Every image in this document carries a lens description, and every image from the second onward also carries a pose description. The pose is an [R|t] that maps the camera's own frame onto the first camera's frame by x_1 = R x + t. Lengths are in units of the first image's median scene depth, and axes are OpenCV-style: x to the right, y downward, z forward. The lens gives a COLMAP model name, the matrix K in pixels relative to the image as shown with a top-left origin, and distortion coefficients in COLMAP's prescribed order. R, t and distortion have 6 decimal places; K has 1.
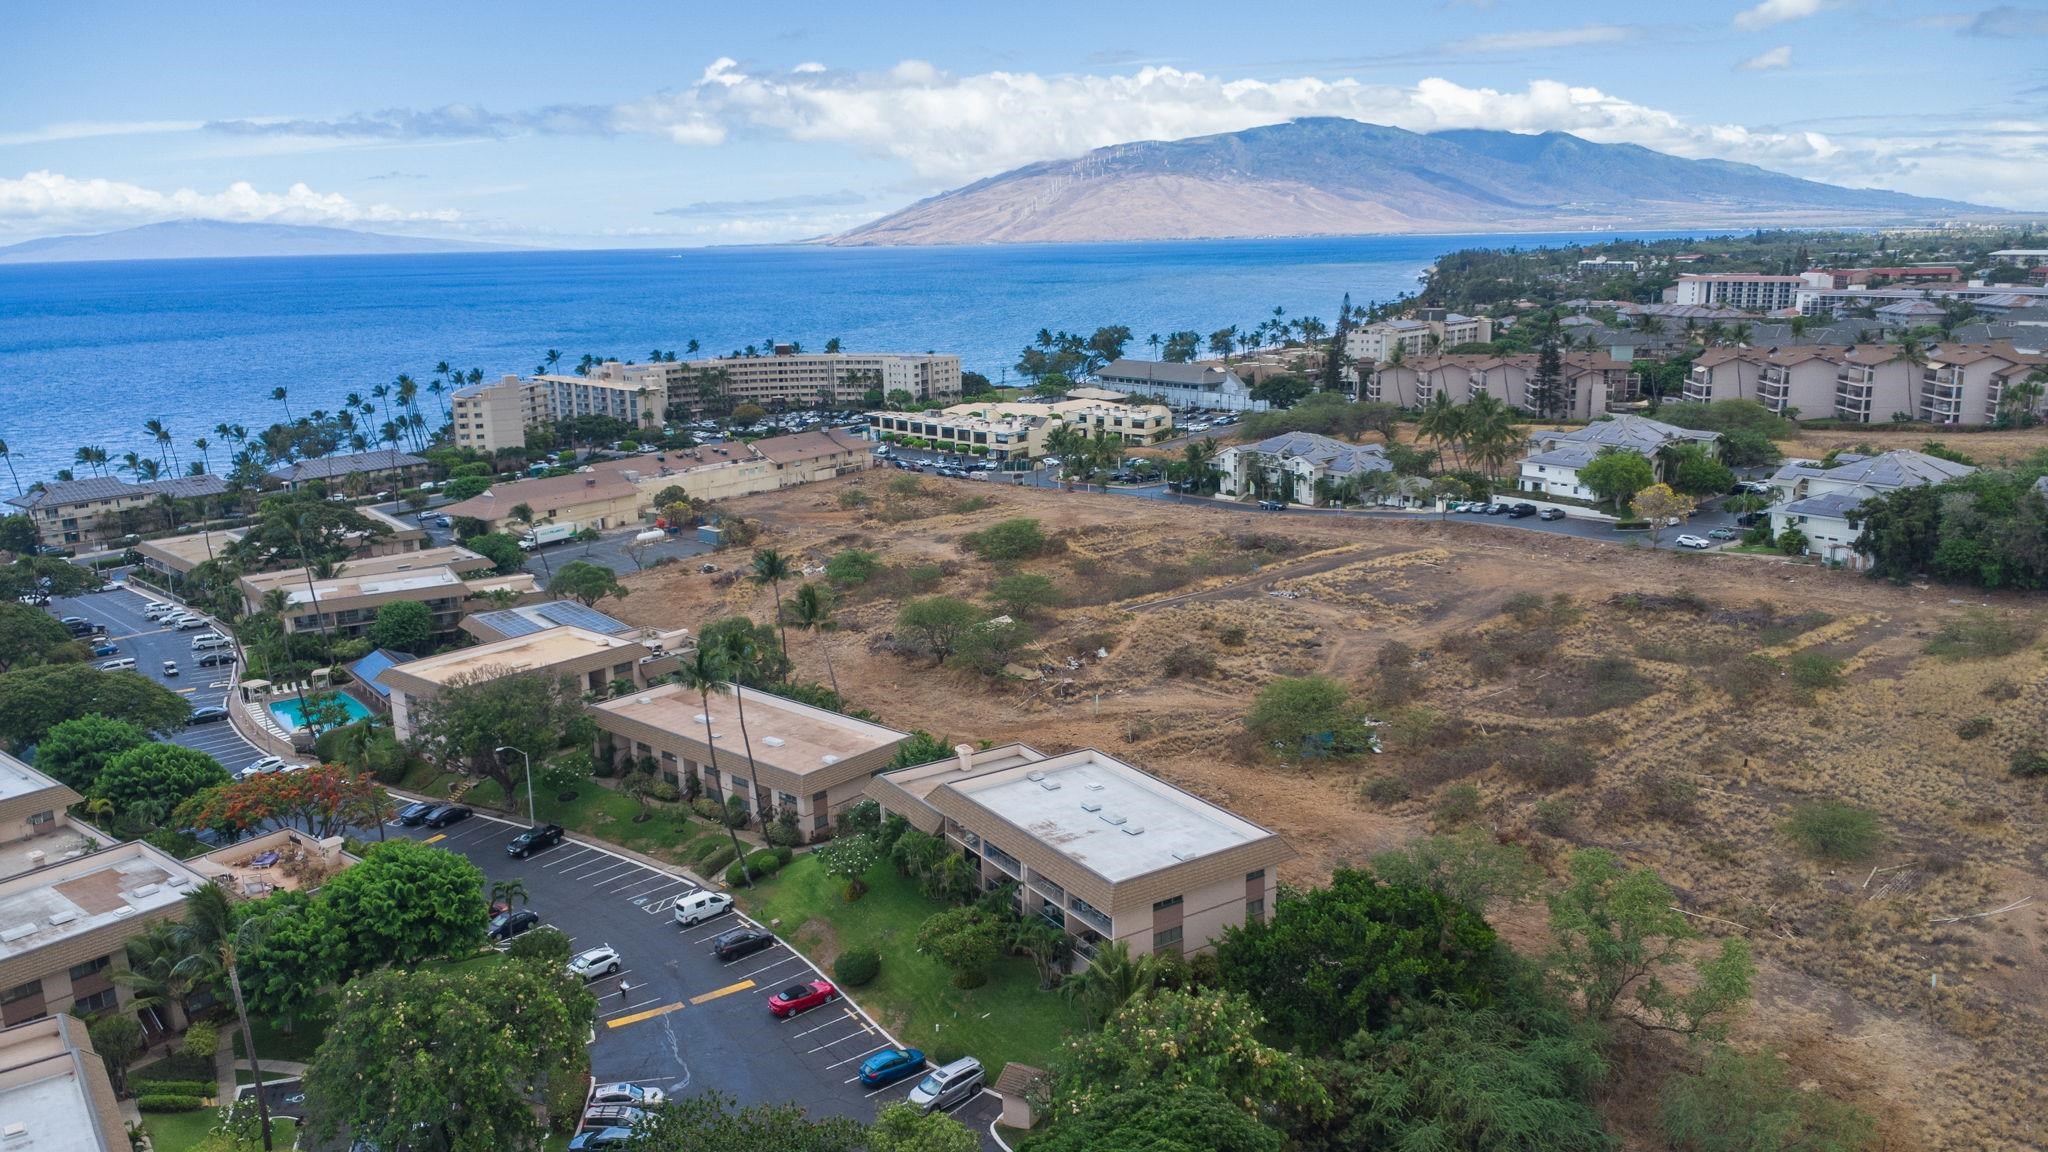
lens RADIAL K [[1489.1, 0, 1024.0], [0, 1489.1, 576.0], [0, 0, 1]] dist [0.044149, -0.062199]
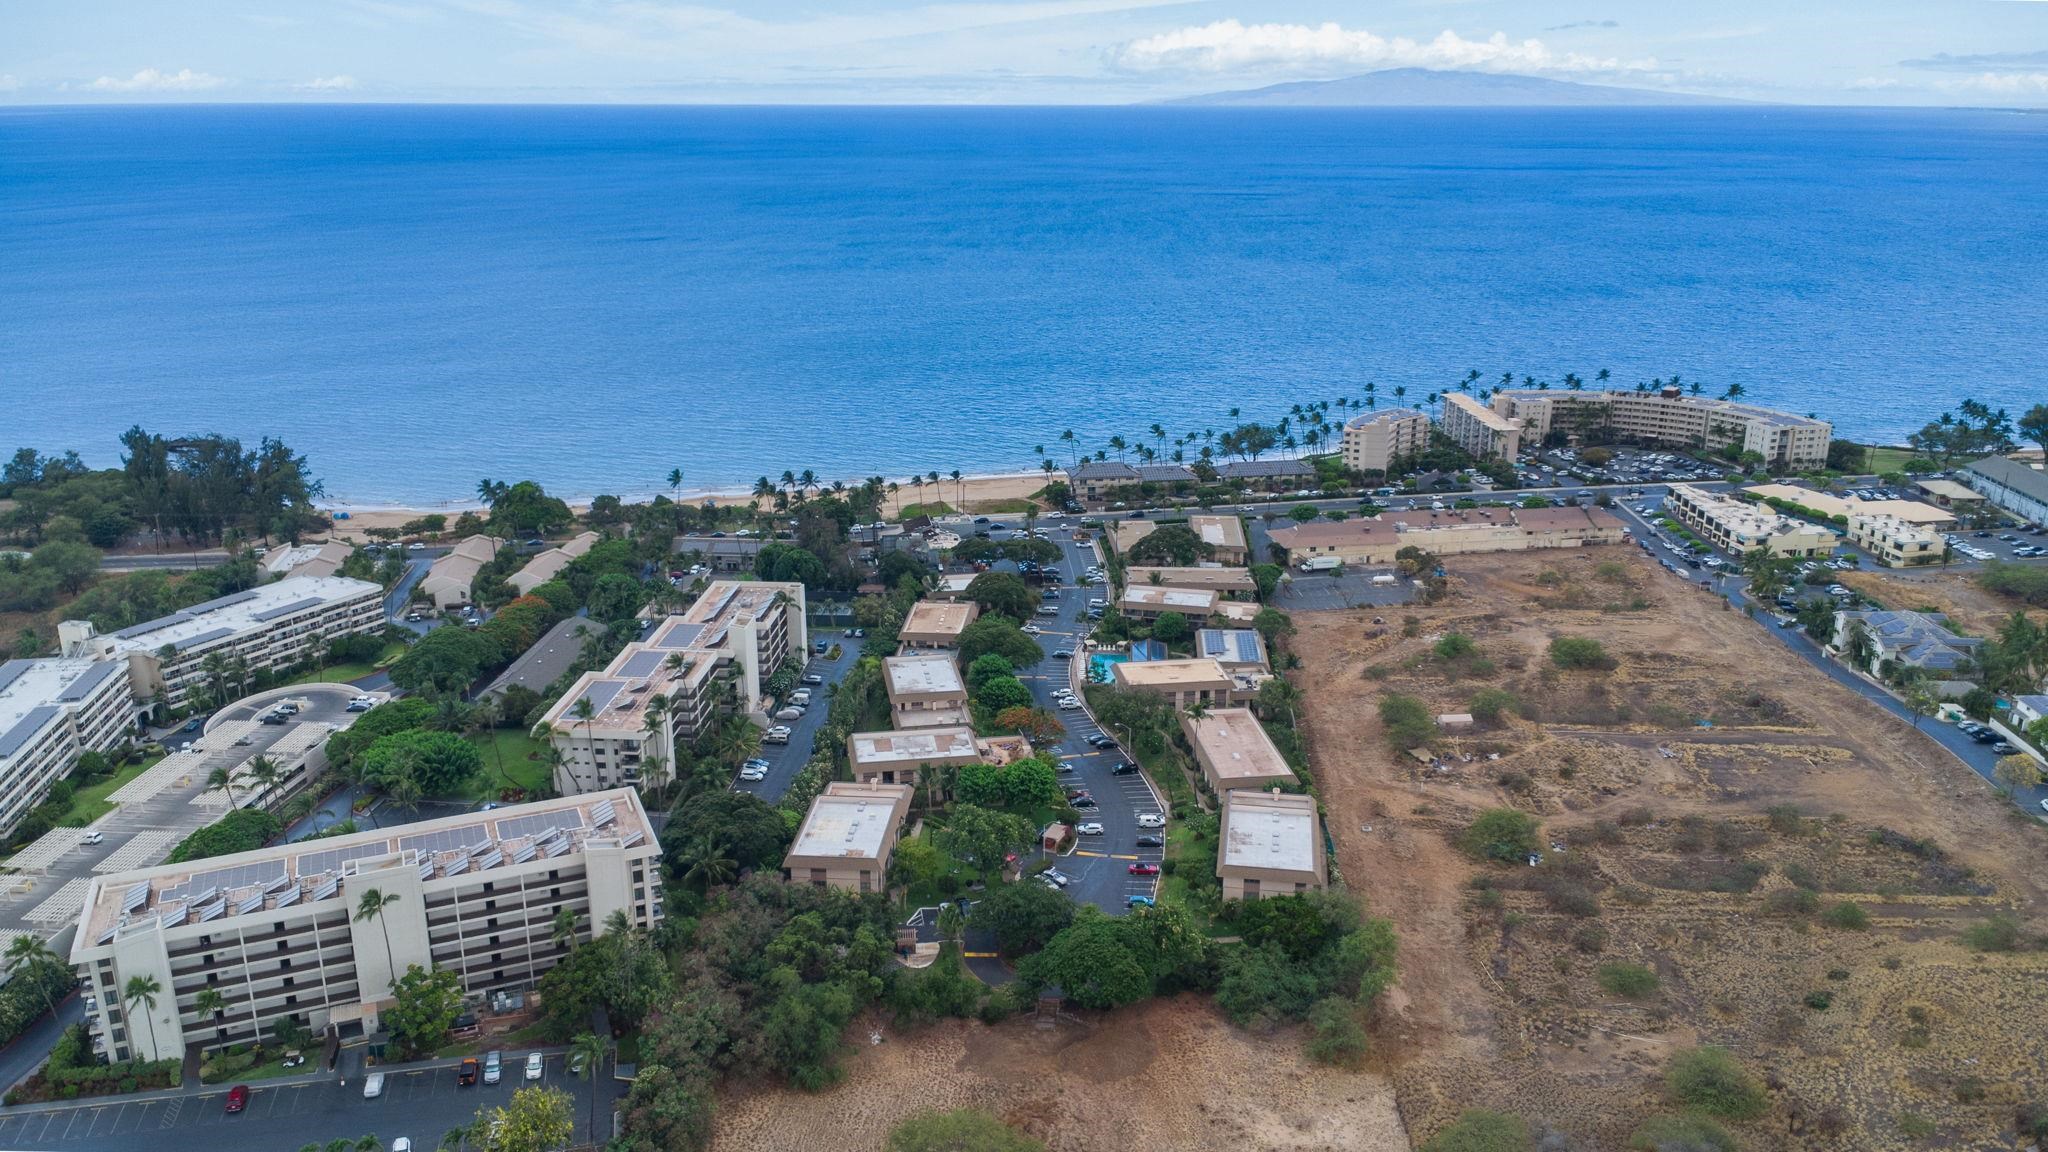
lens RADIAL K [[1528.9, 0, 1024.0], [0, 1528.9, 576.0], [0, 0, 1]] dist [0.034264, -0.043945]
pose [[0.745704, 0.221900, -0.628240, 0.410776], [-0.167332, 0.975063, 0.145782, -0.181081], [0.644923, -0.003585, 0.764239, -0.361234]]
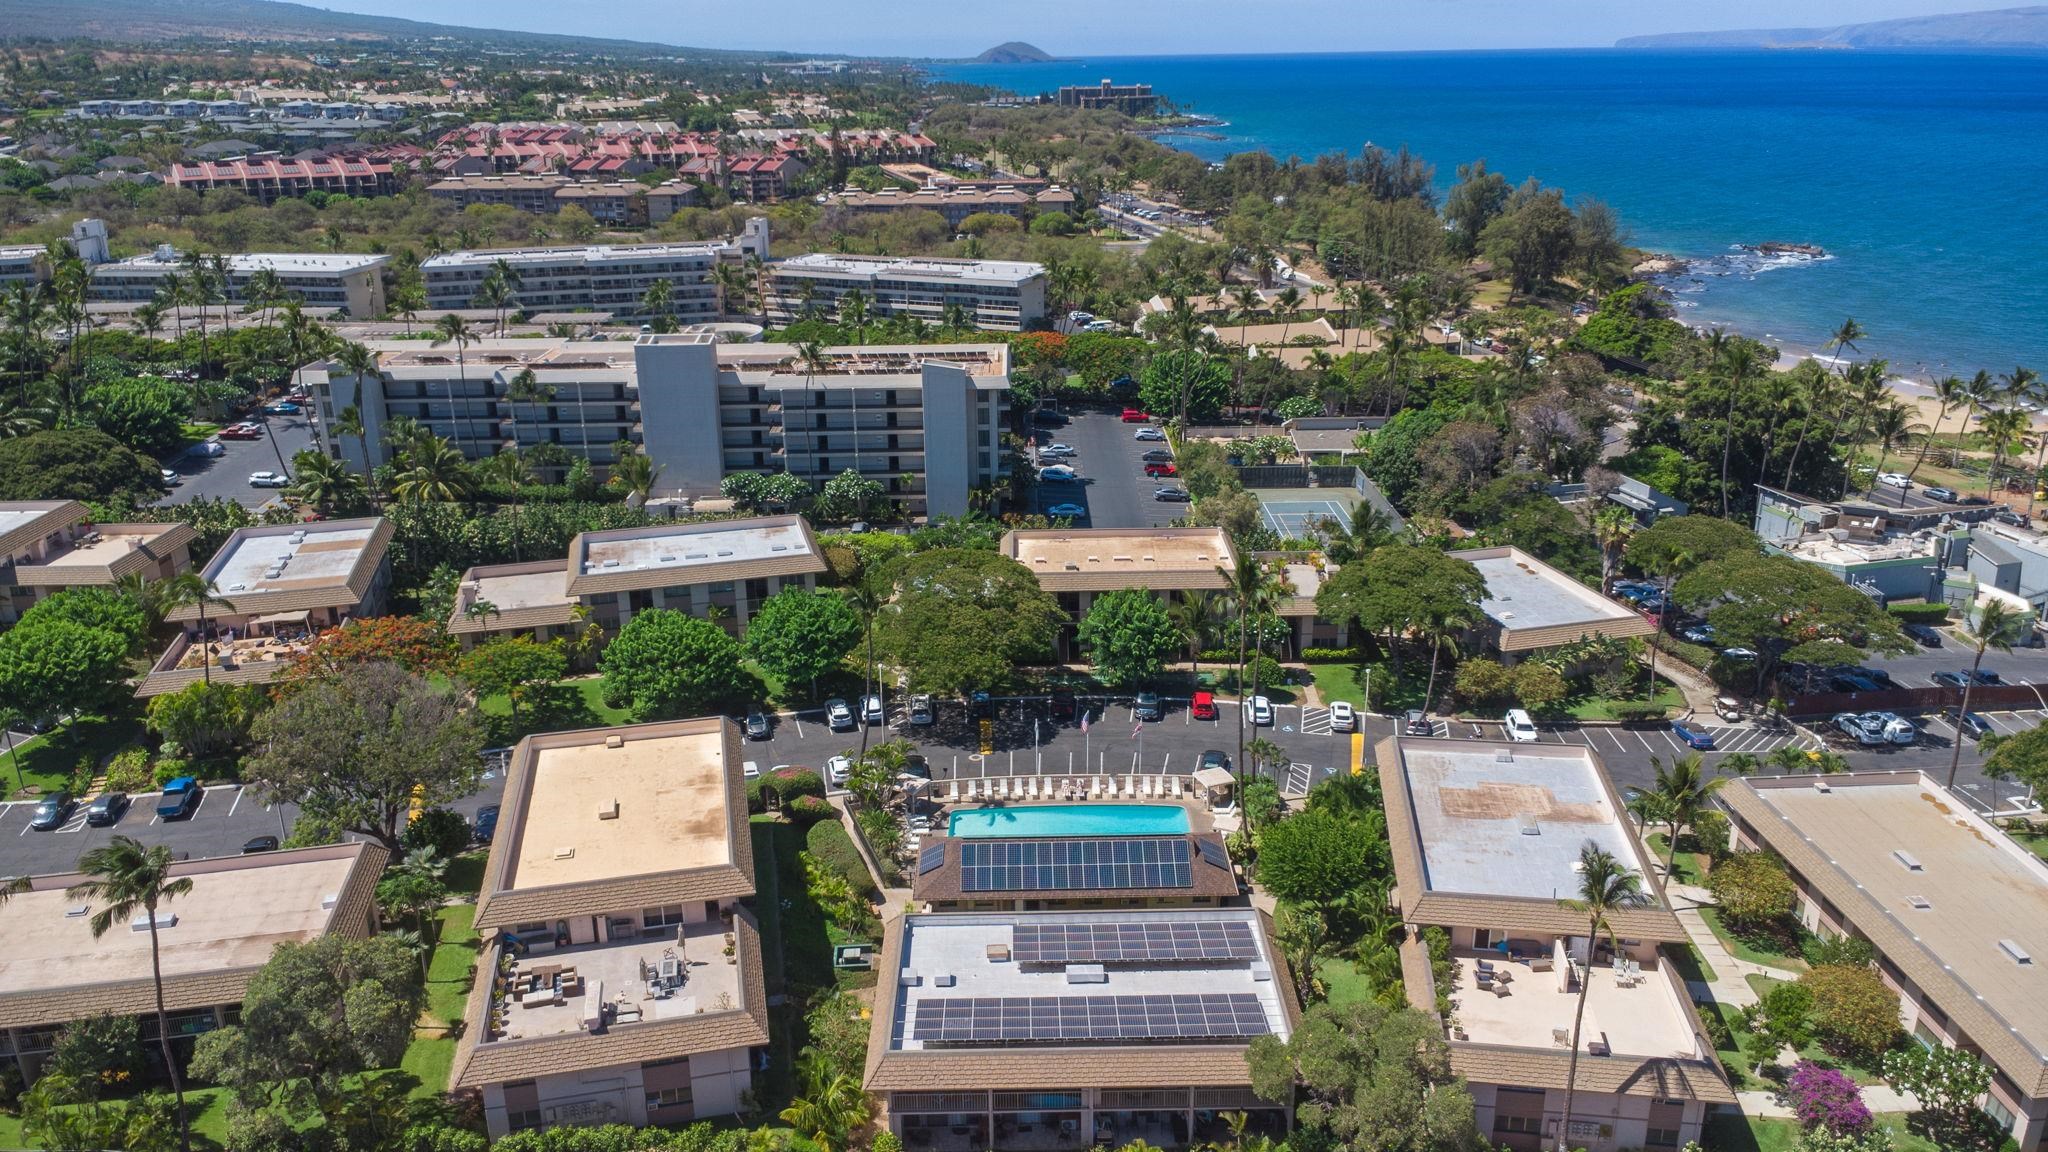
lens RADIAL K [[1489.1, 0, 1024.0], [0, 1489.1, 576.0], [0, 0, 1]] dist [0.044149, -0.062199]
pose [[-0.603293, 0.294323, -0.741223, -0.004640], [-0.154369, 0.868739, 0.470599, -0.184328], [0.782437, 0.398331, -0.478670, 0.750945]]
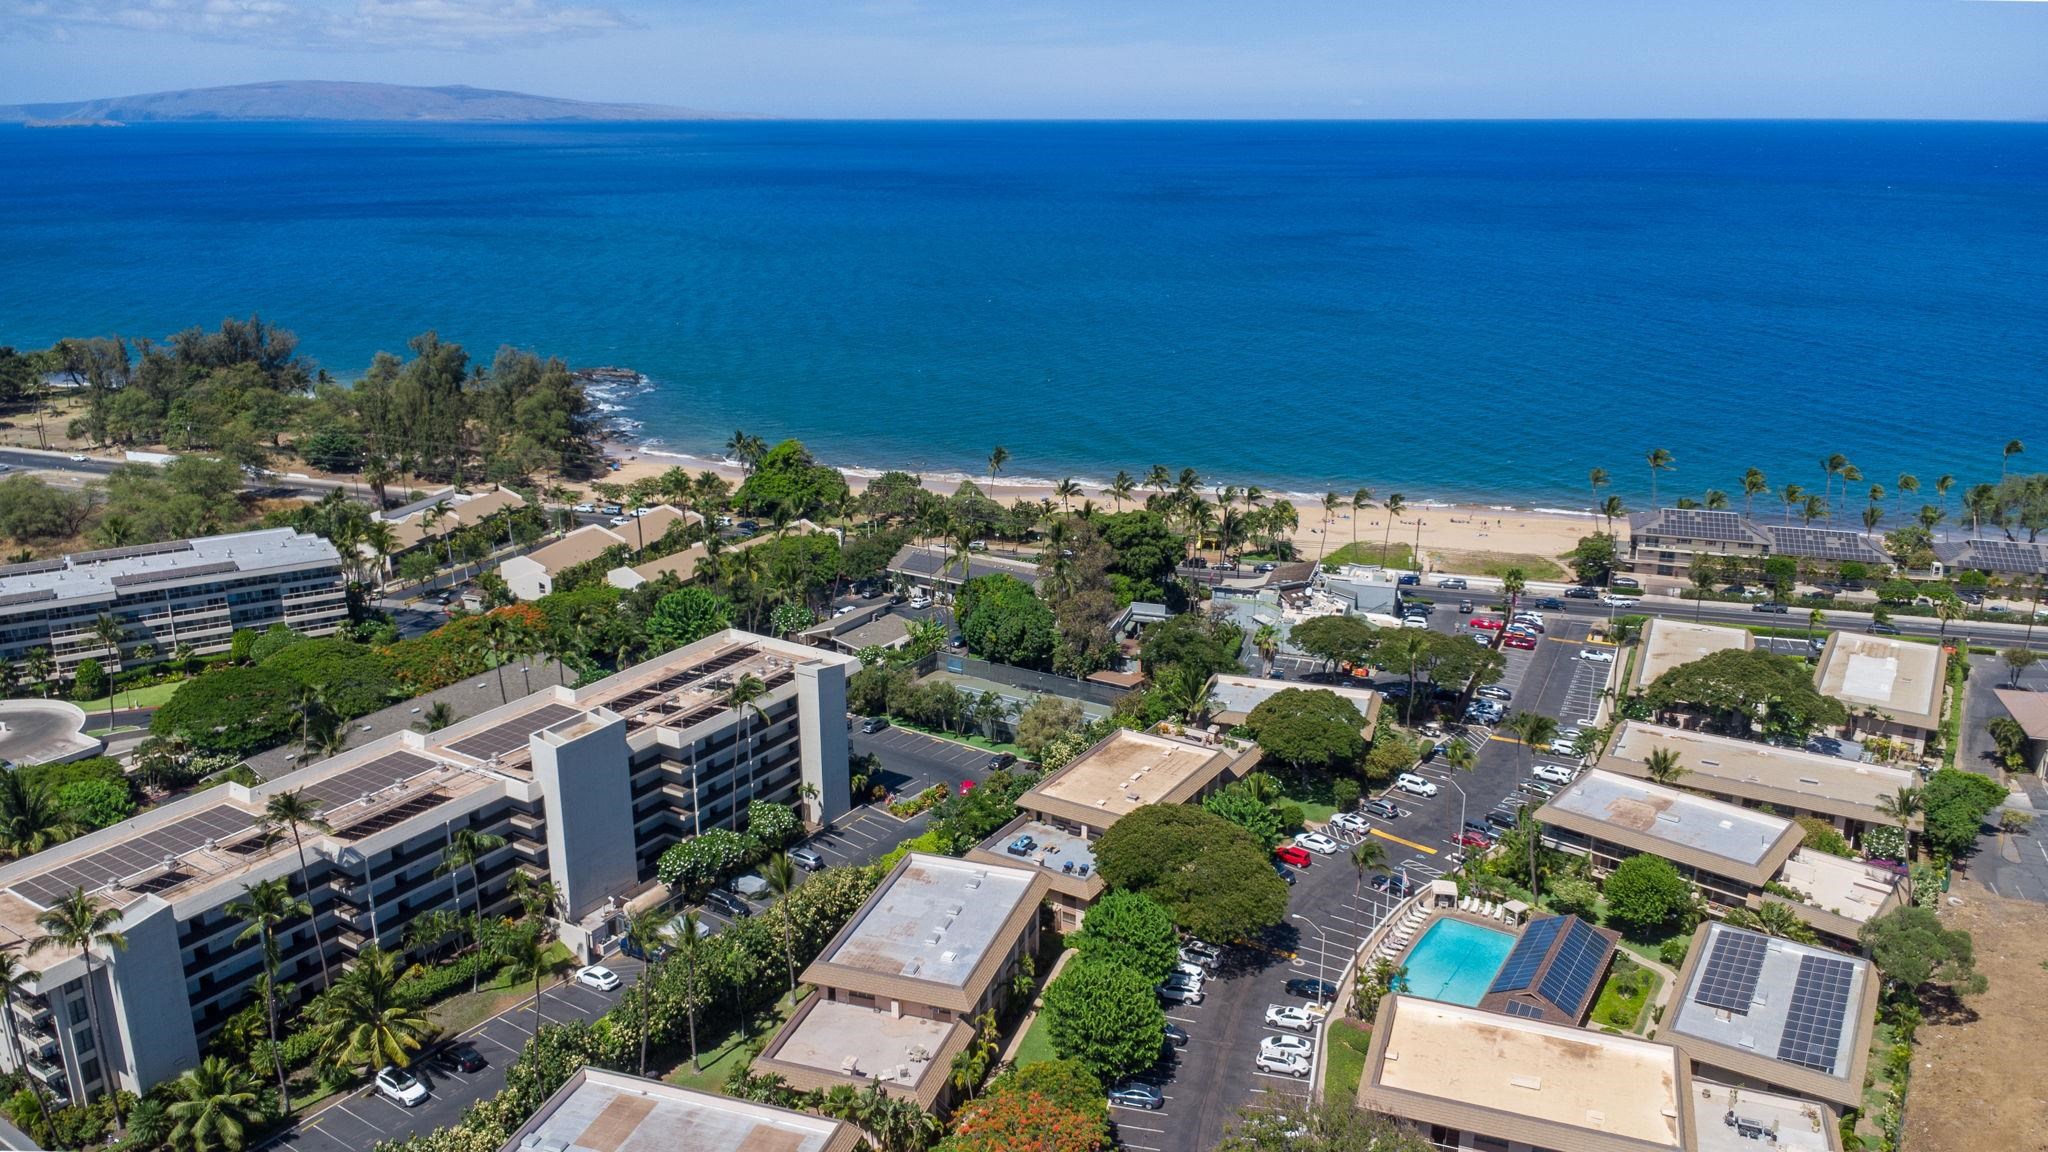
lens RADIAL K [[1530.1, 0, 1015.7], [0, 1530.1, 579.4], [0, 0, 1]] dist [0.026211, -0.000337]
pose [[0.343937, 0.296073, -0.891094, 0.093505], [-0.218472, 0.948177, 0.230716, -0.158222], [0.913224, 0.115327, 0.390797, 0.248606]]
